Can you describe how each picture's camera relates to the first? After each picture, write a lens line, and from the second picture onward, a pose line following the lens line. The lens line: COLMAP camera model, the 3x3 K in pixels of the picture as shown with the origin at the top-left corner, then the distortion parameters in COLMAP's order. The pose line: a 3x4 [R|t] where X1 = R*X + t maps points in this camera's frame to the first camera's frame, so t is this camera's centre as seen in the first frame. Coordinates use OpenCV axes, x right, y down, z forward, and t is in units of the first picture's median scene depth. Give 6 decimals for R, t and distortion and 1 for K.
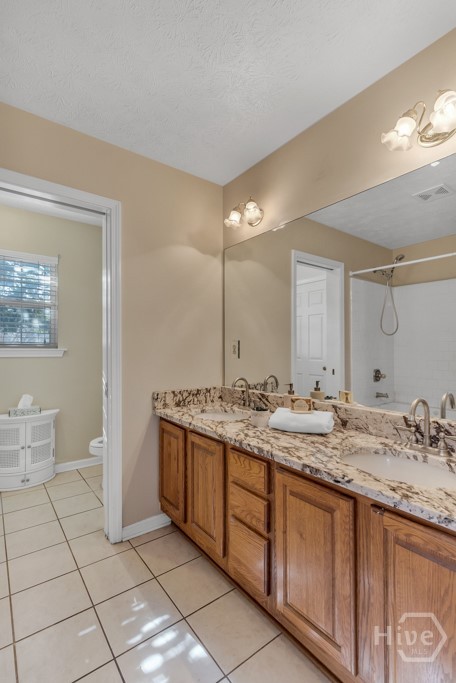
lens RADIAL K [[319.9, 0, 228.0], [0, 319.9, 341.5], [0, 0, 1]] dist [-0.000550, -0.000052]
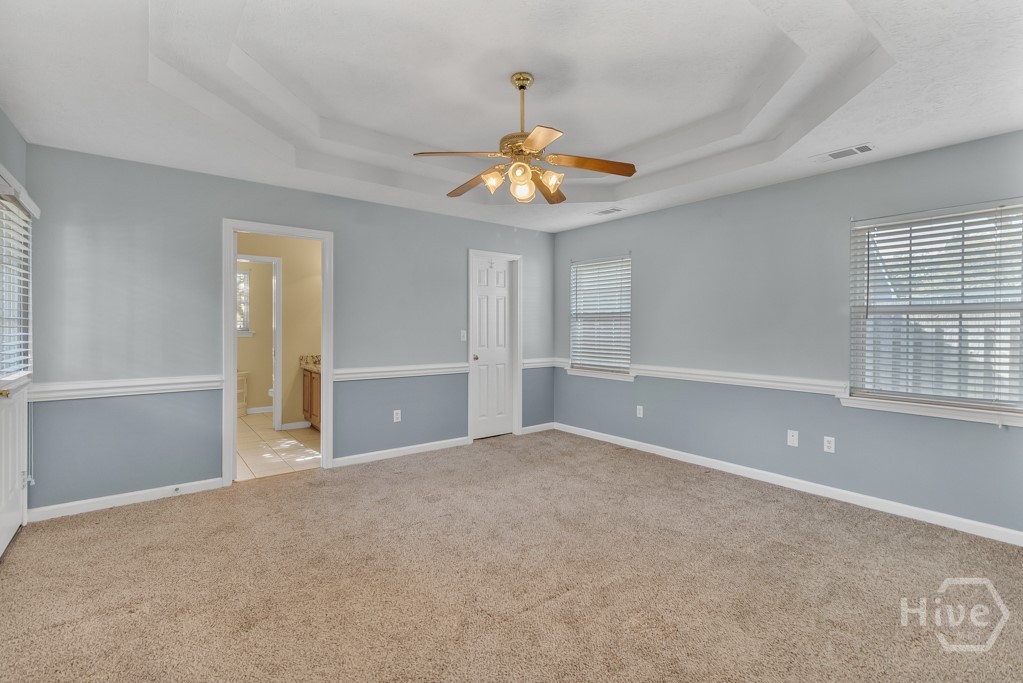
lens RADIAL K [[472.5, 0, 512.4], [0, 472.5, 324.5], [0, 0, 1]] dist [0.000782, 0.000108]
pose [[0.999813, 0.006352, 0.018242, 0.951629], [-0.006411, 0.999974, 0.003213, -0.040763], [-0.018221, -0.003329, 0.999828, -1.780112]]
